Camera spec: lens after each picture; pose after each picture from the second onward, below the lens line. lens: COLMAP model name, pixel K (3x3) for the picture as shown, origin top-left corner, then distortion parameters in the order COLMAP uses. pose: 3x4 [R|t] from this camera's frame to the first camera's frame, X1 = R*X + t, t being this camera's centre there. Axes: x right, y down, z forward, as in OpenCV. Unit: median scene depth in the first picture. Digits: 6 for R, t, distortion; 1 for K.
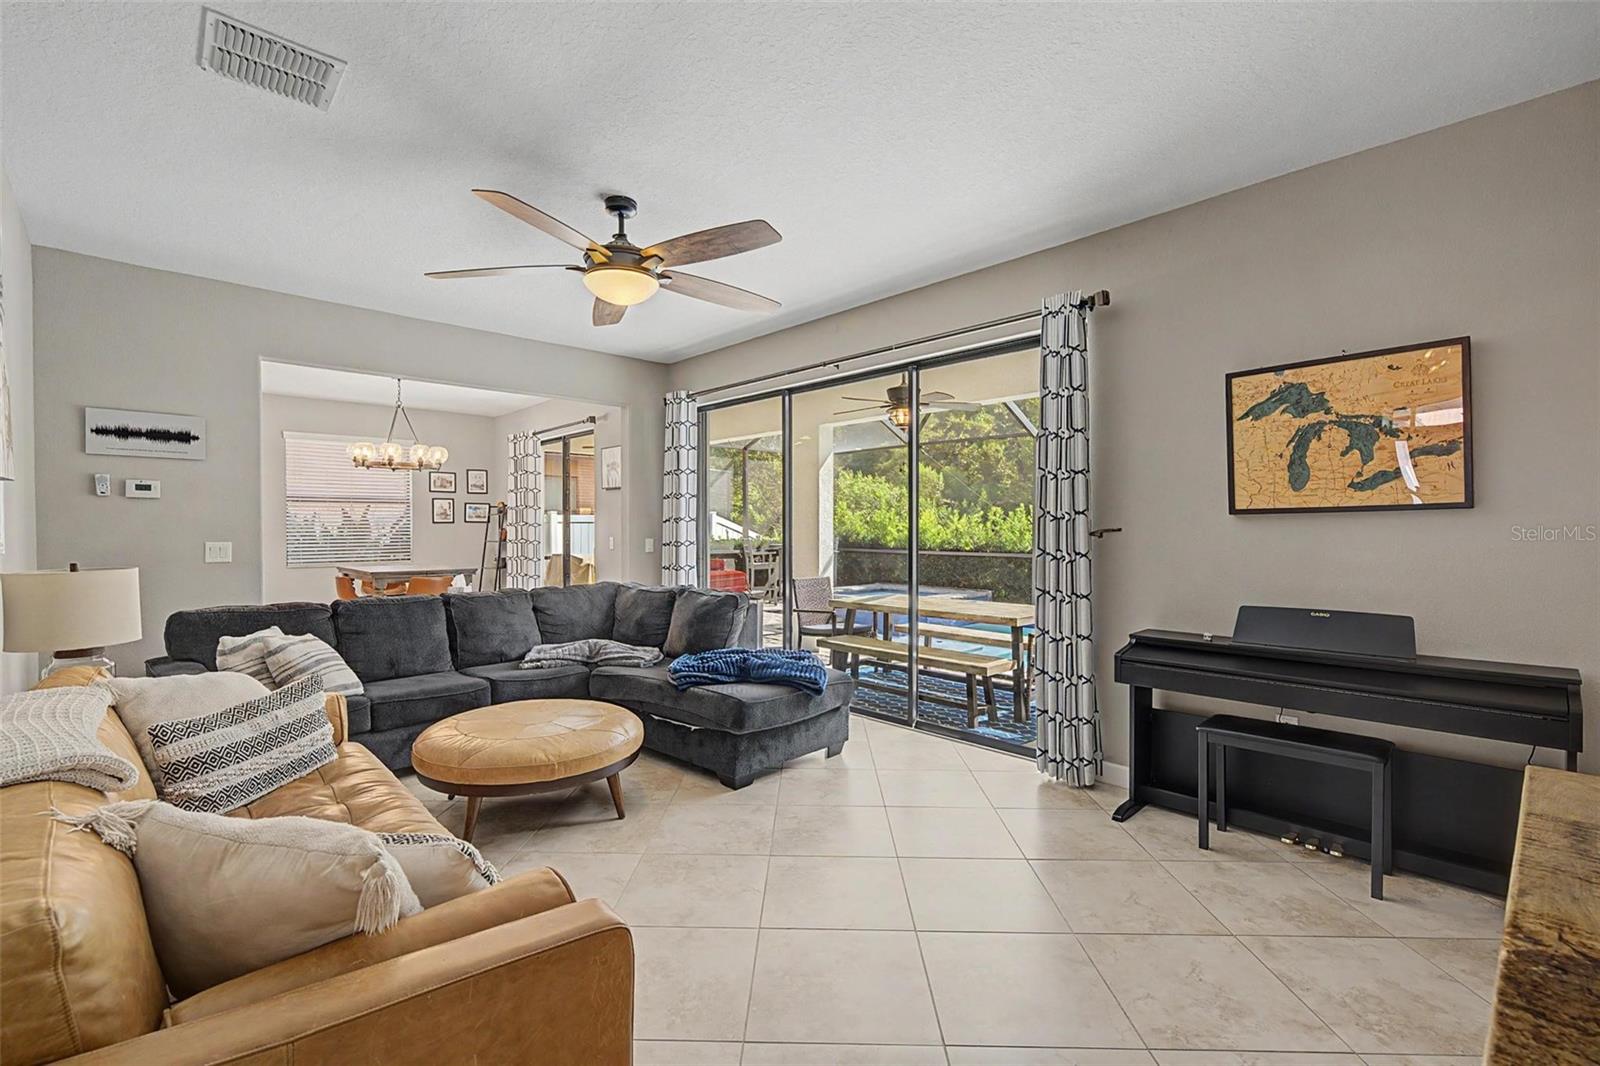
lens RADIAL K [[713.4, 0, 767.9], [0, 713.4, 534.3], [0, 0, 1]] dist [0.001654, -0.000770]
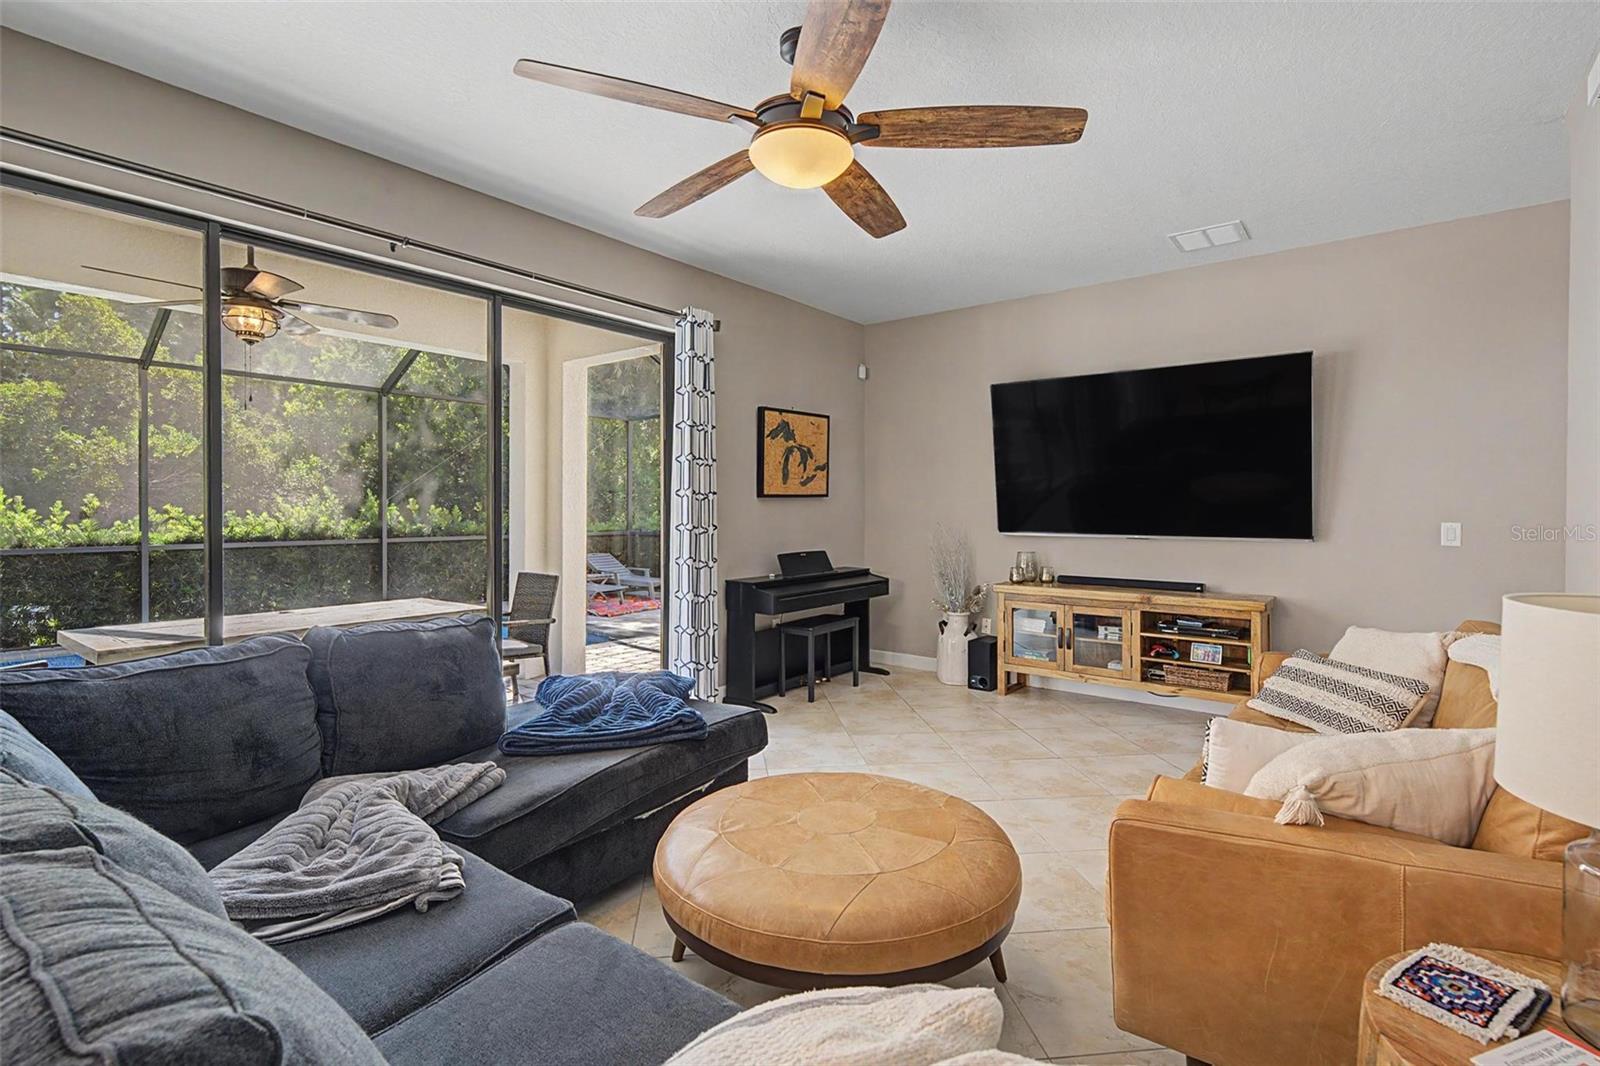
lens RADIAL K [[765.7, 0, 800.7], [0, 765.7, 520.9], [0, 0, 1]] dist [-0.003587, -0.000163]
pose [[-0.159744, -0.020542, 0.986945, -1.080159], [0.002149, 0.999774, 0.021157, -0.012610], [-0.987156, 0.005500, -0.159664, 1.264403]]
